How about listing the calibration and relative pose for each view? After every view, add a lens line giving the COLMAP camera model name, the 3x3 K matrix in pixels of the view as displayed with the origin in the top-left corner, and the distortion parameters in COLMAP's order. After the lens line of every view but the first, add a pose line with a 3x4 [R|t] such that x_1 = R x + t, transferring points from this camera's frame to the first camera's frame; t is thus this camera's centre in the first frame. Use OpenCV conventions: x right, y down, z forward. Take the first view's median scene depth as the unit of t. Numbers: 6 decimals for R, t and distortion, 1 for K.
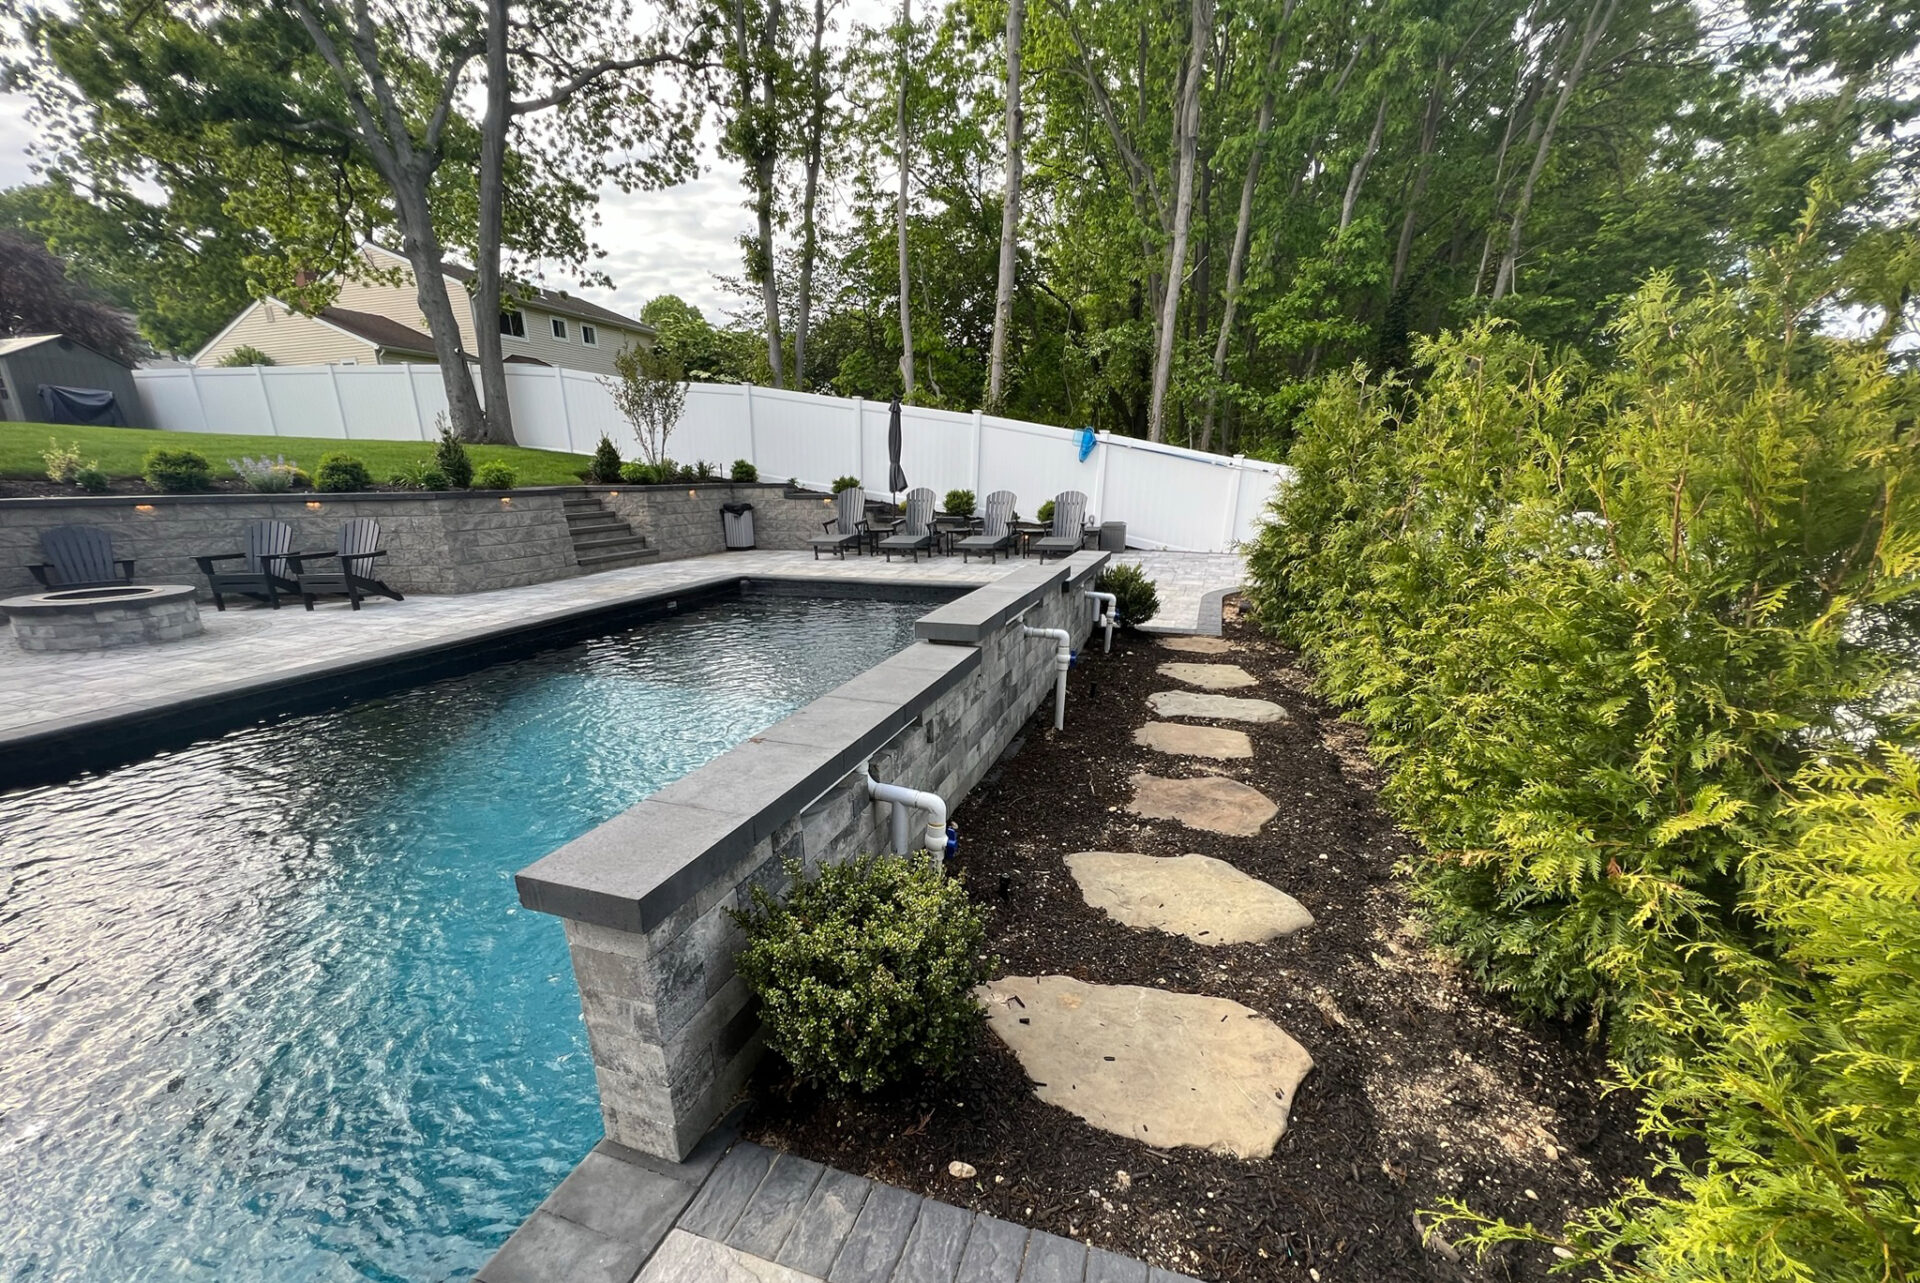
lens RADIAL K [[780.9, 0, 957.5], [0, 780.9, 744.2], [0, 0, 1]] dist [-0.001500, 0.000123]
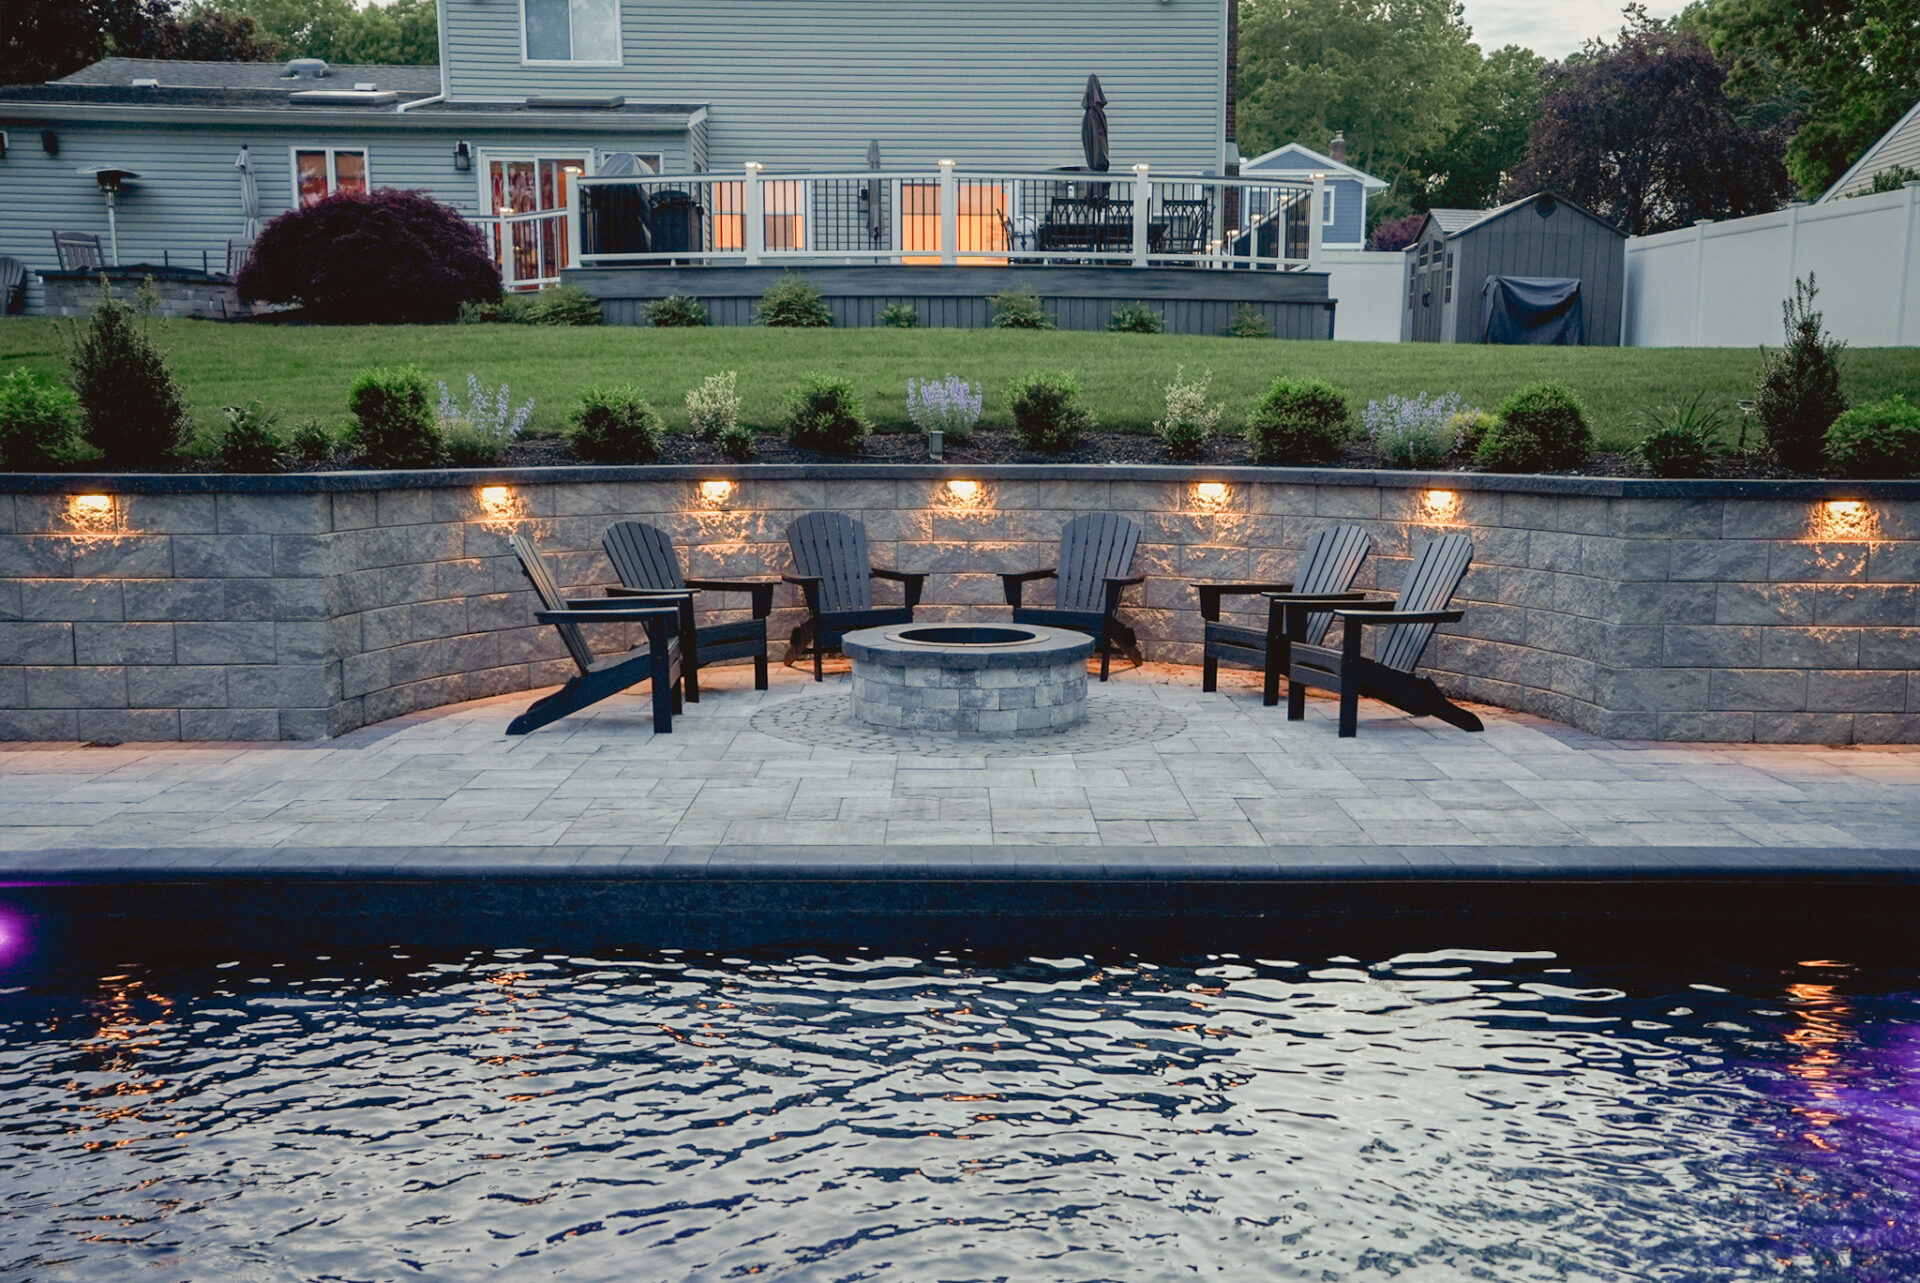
lens RADIAL K [[1870.1, 0, 909.0], [0, 1870.1, 640.1], [0, 0, 1]] dist [0.079722, 0.008898]
pose [[0.322385, 0.116699, -0.939388, 0.055386], [-0.317310, 0.948280, 0.008907, -0.082445], [0.891842, 0.295206, 0.342741, 0.223897]]
